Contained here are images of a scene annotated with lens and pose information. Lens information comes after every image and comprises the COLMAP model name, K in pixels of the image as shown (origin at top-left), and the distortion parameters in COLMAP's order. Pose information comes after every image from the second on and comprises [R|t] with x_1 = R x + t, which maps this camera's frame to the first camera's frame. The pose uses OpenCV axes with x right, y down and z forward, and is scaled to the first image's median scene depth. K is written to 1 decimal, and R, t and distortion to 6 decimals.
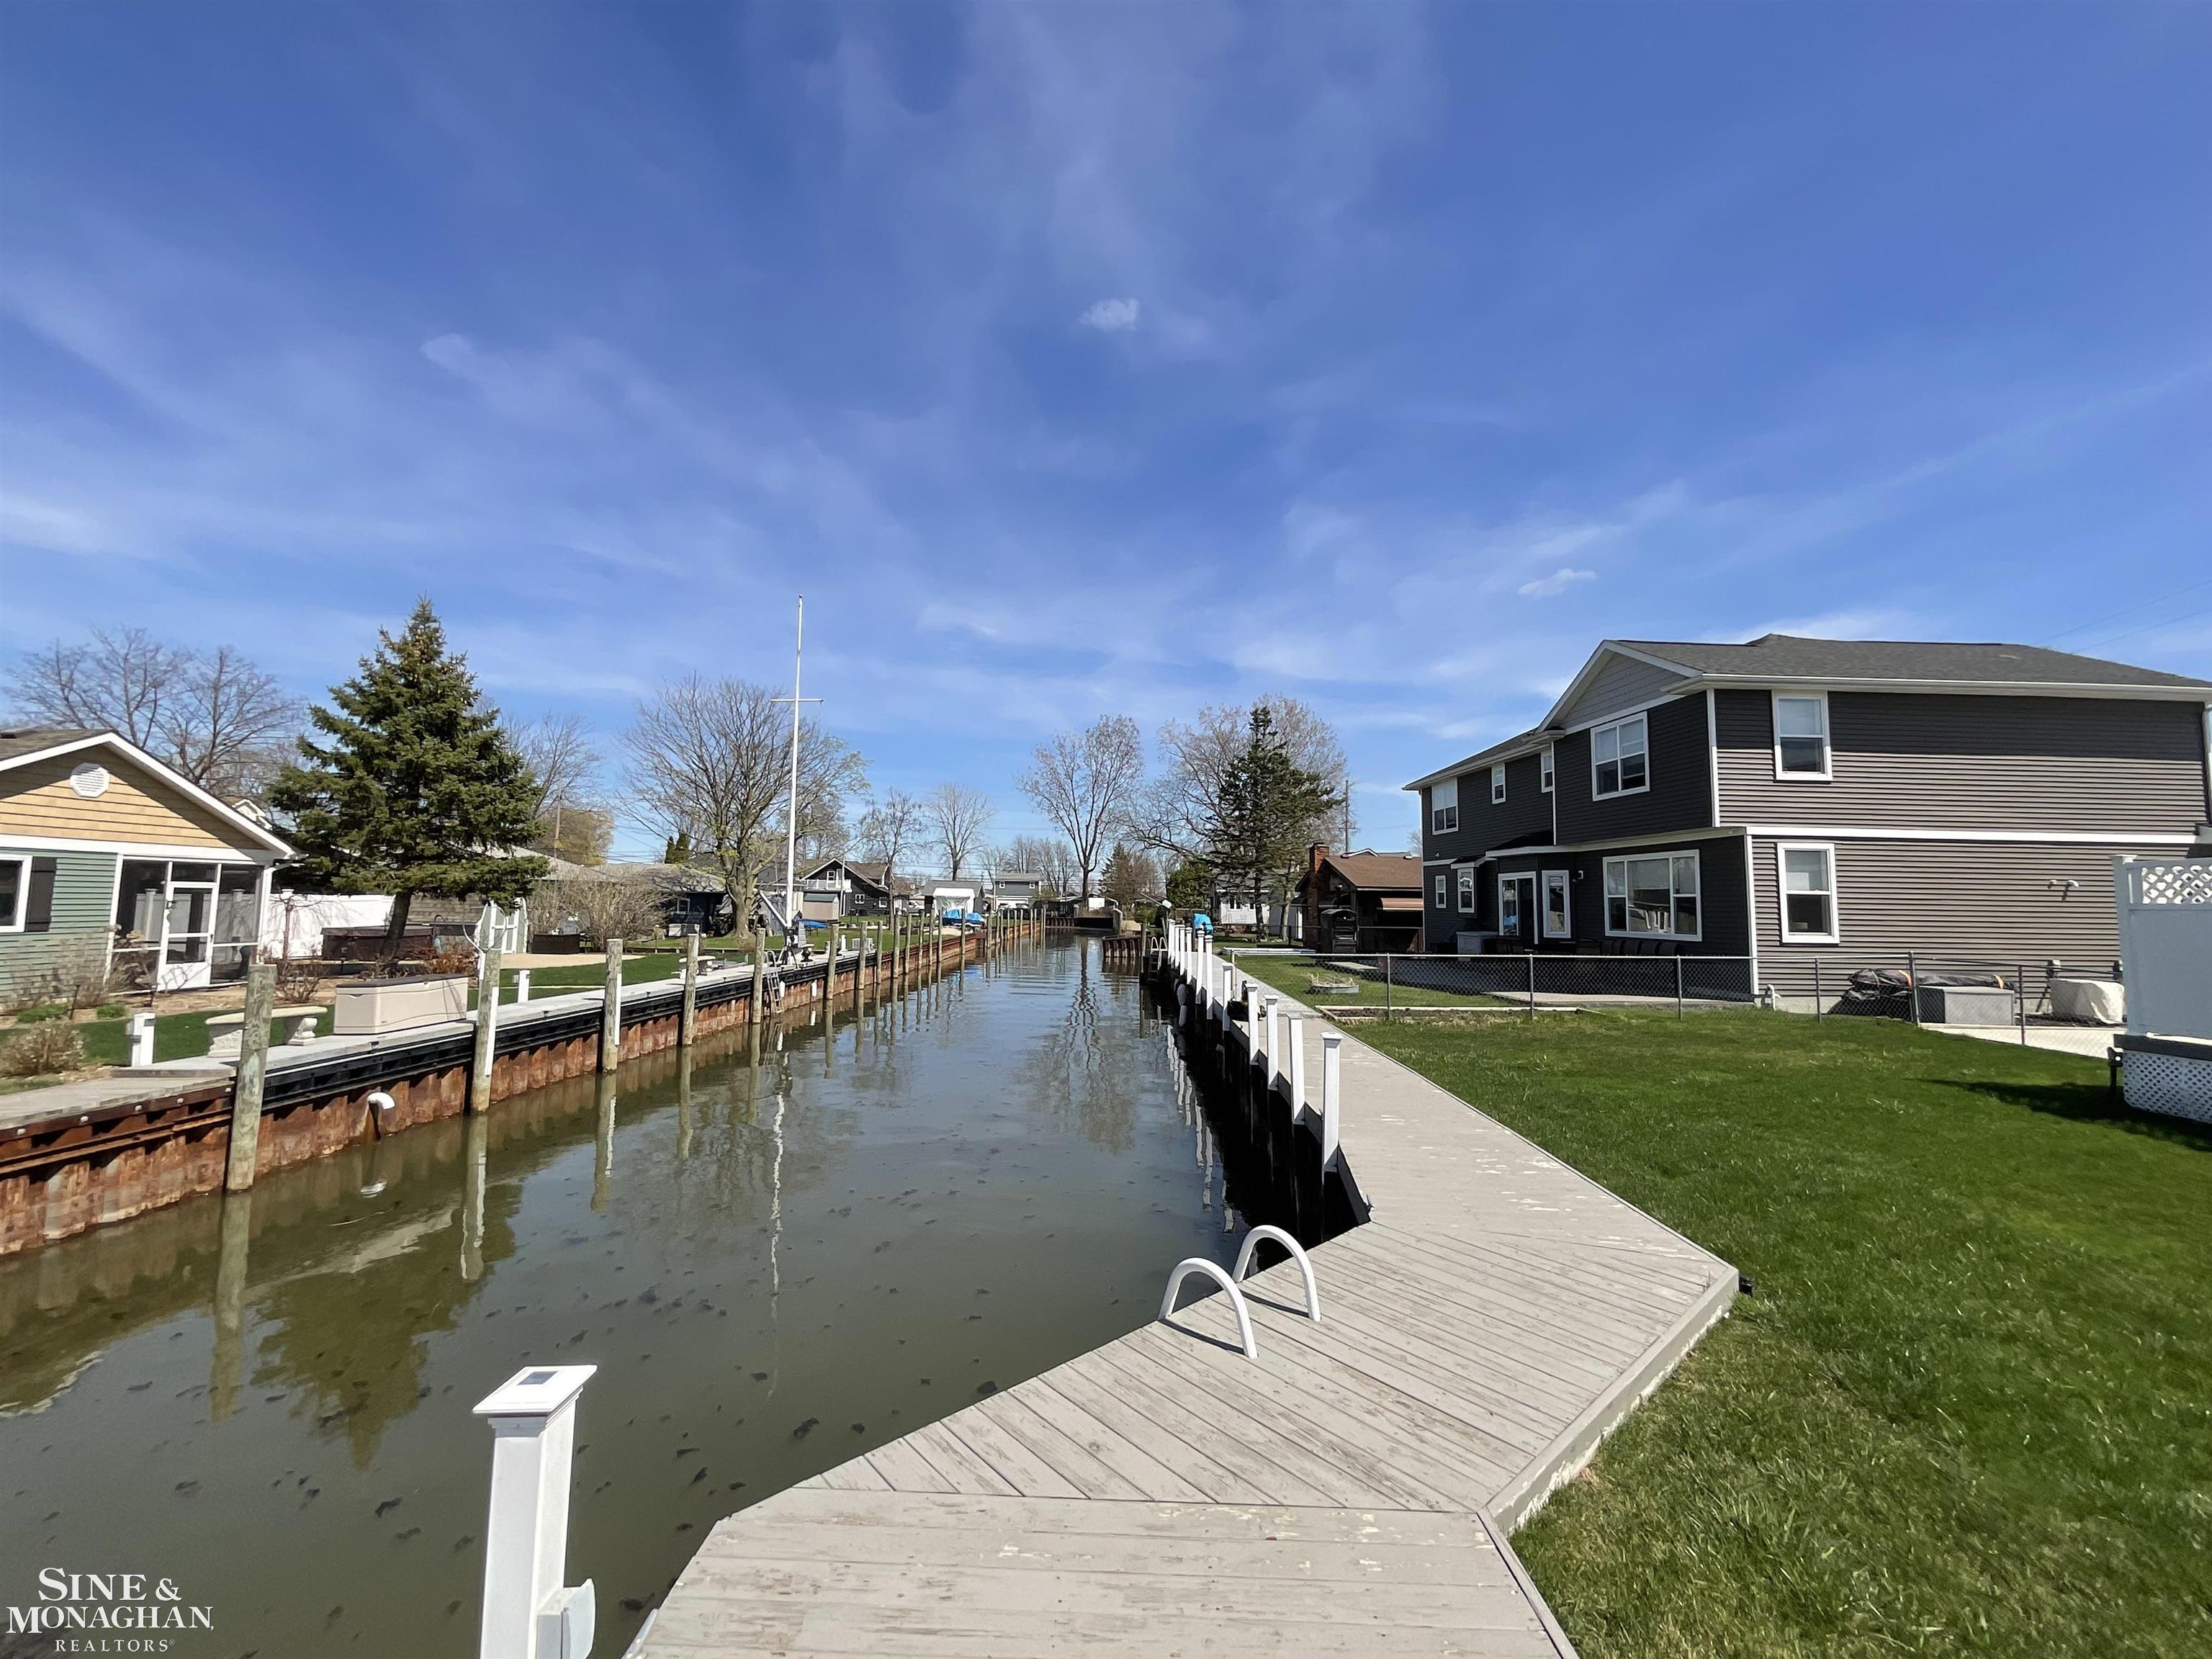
lens RADIAL K [[901.9, 0, 1092.5], [0, 901.9, 825.1], [0, 0, 1]] dist [0.003266, -0.000517]
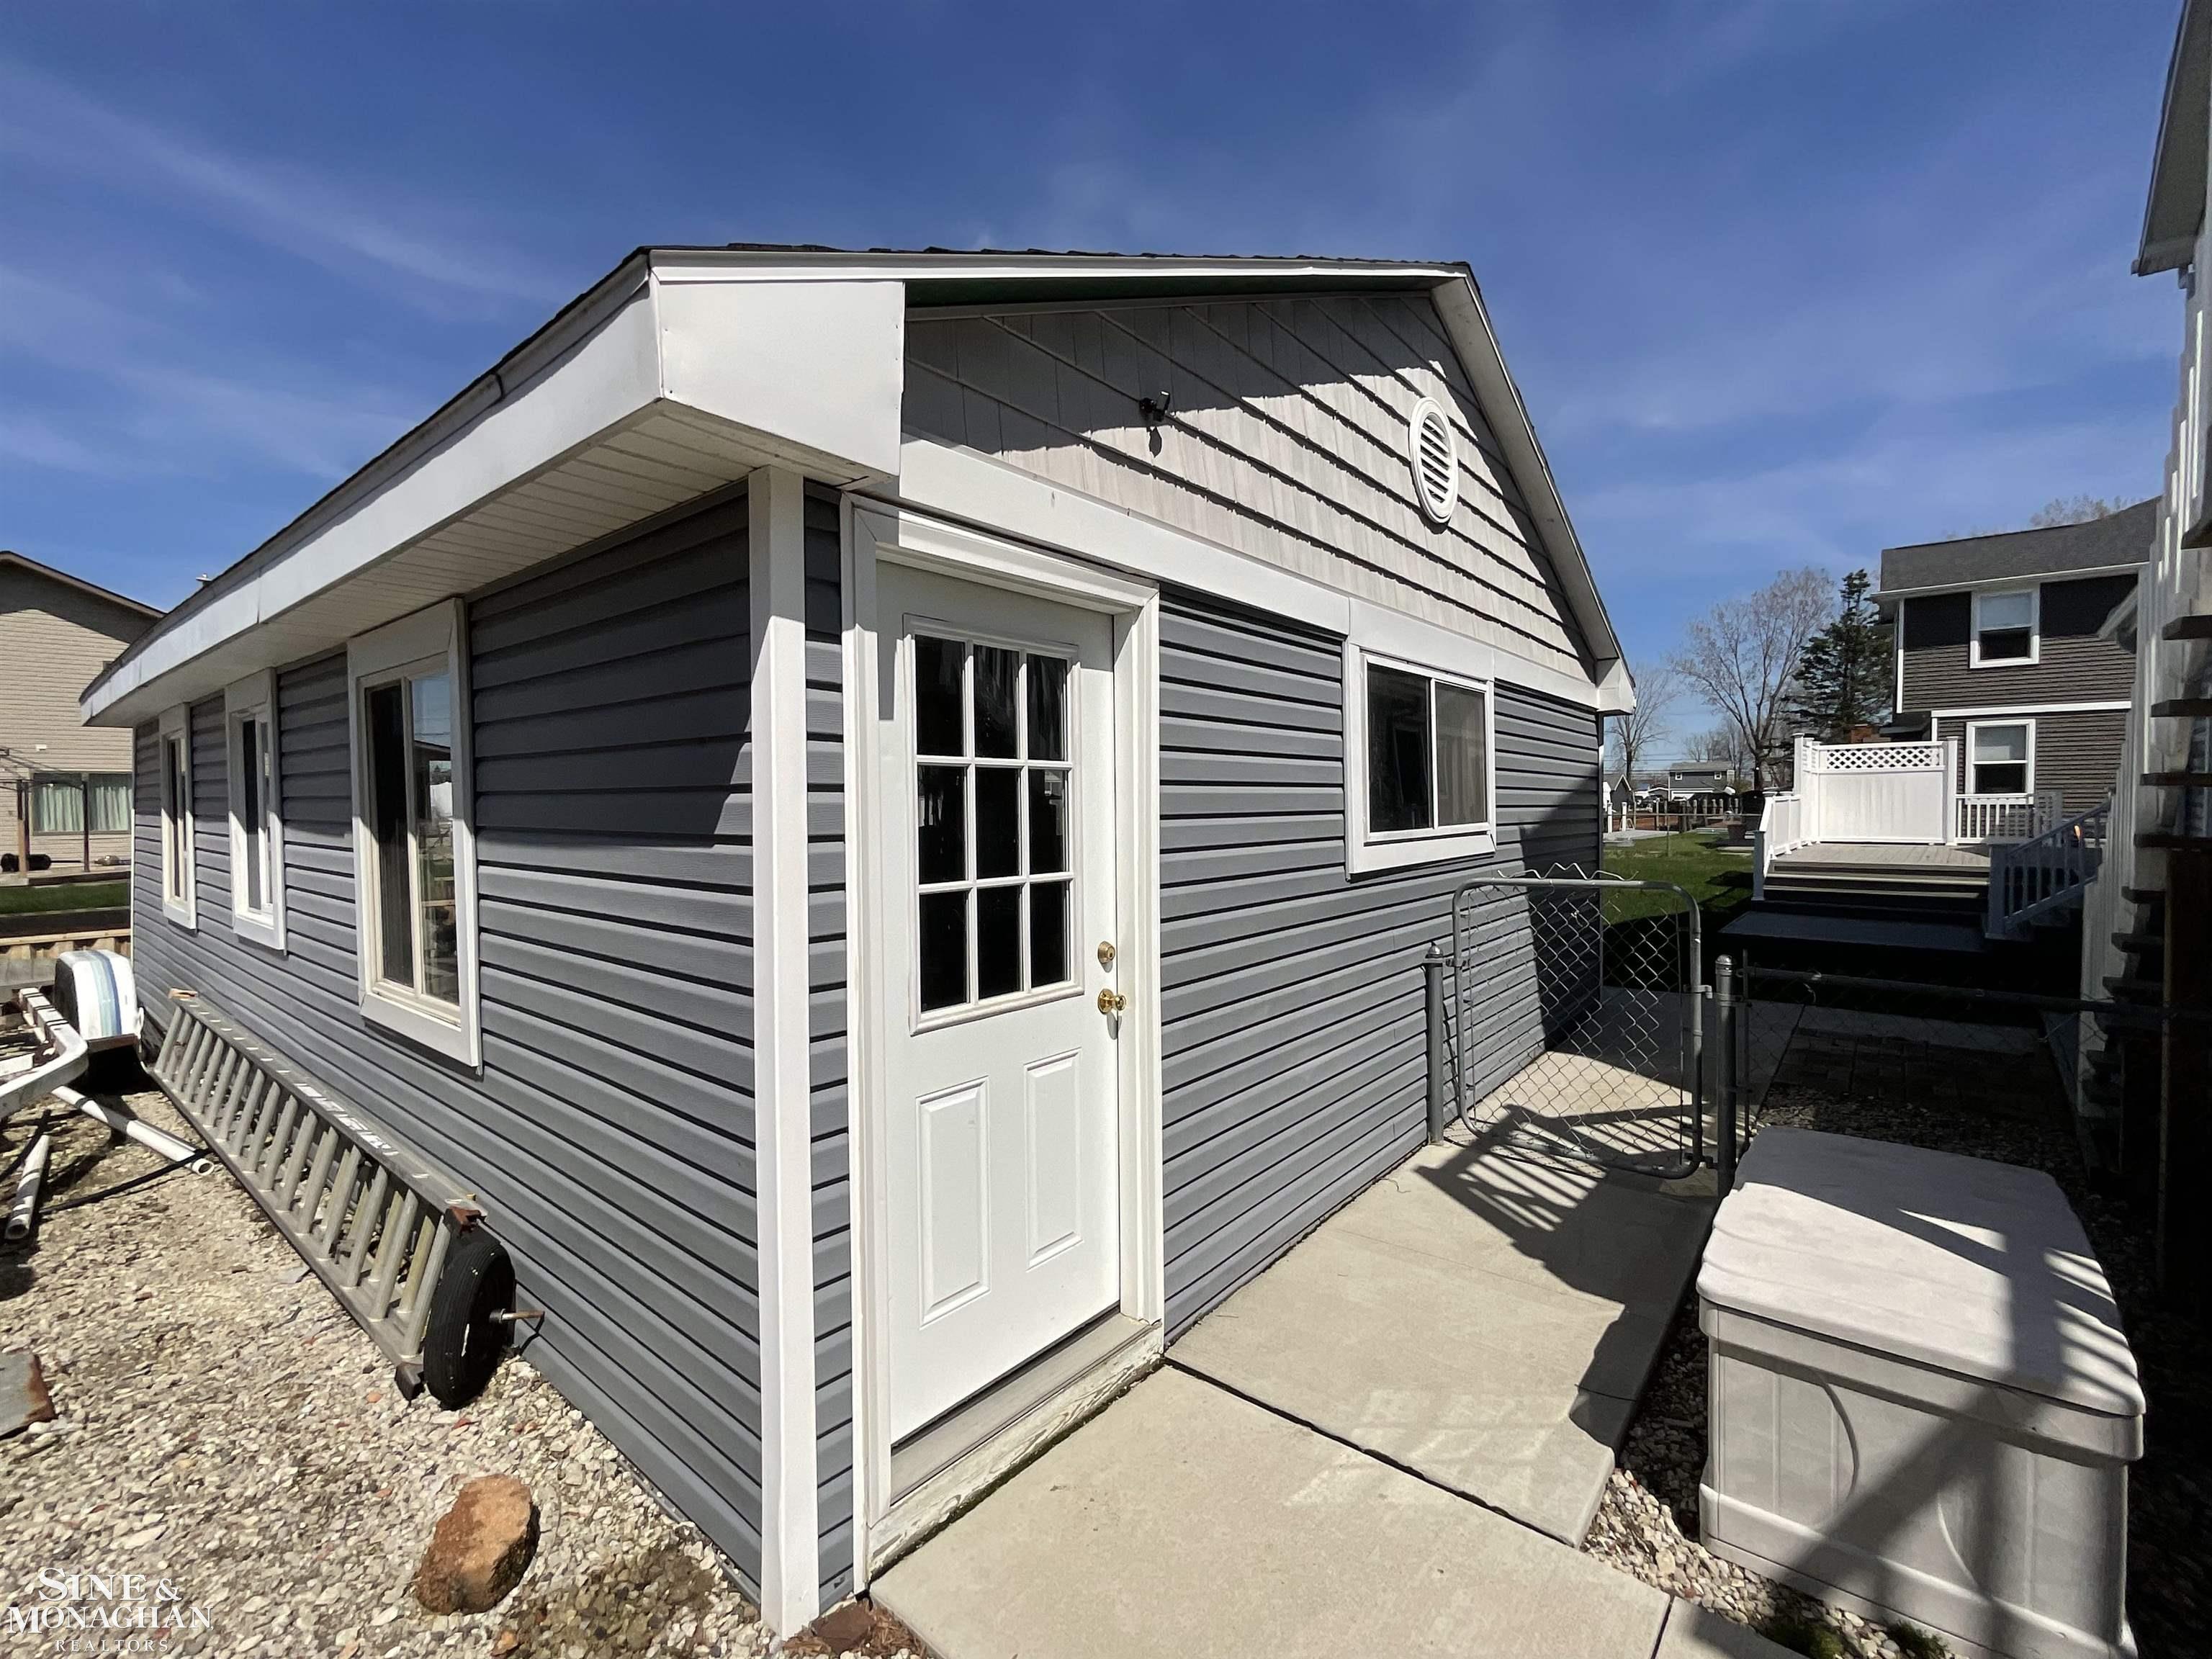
lens RADIAL K [[945.7, 0, 1086.4], [0, 945.7, 829.0], [0, 0, 1]] dist [-0.005602, 0.001442]
pose [[0.748058, -0.000915, -0.663633, 0.638398], [0.075489, 0.993626, 0.083723, -0.028756], [0.659326, -0.112726, 0.743358, -0.647402]]
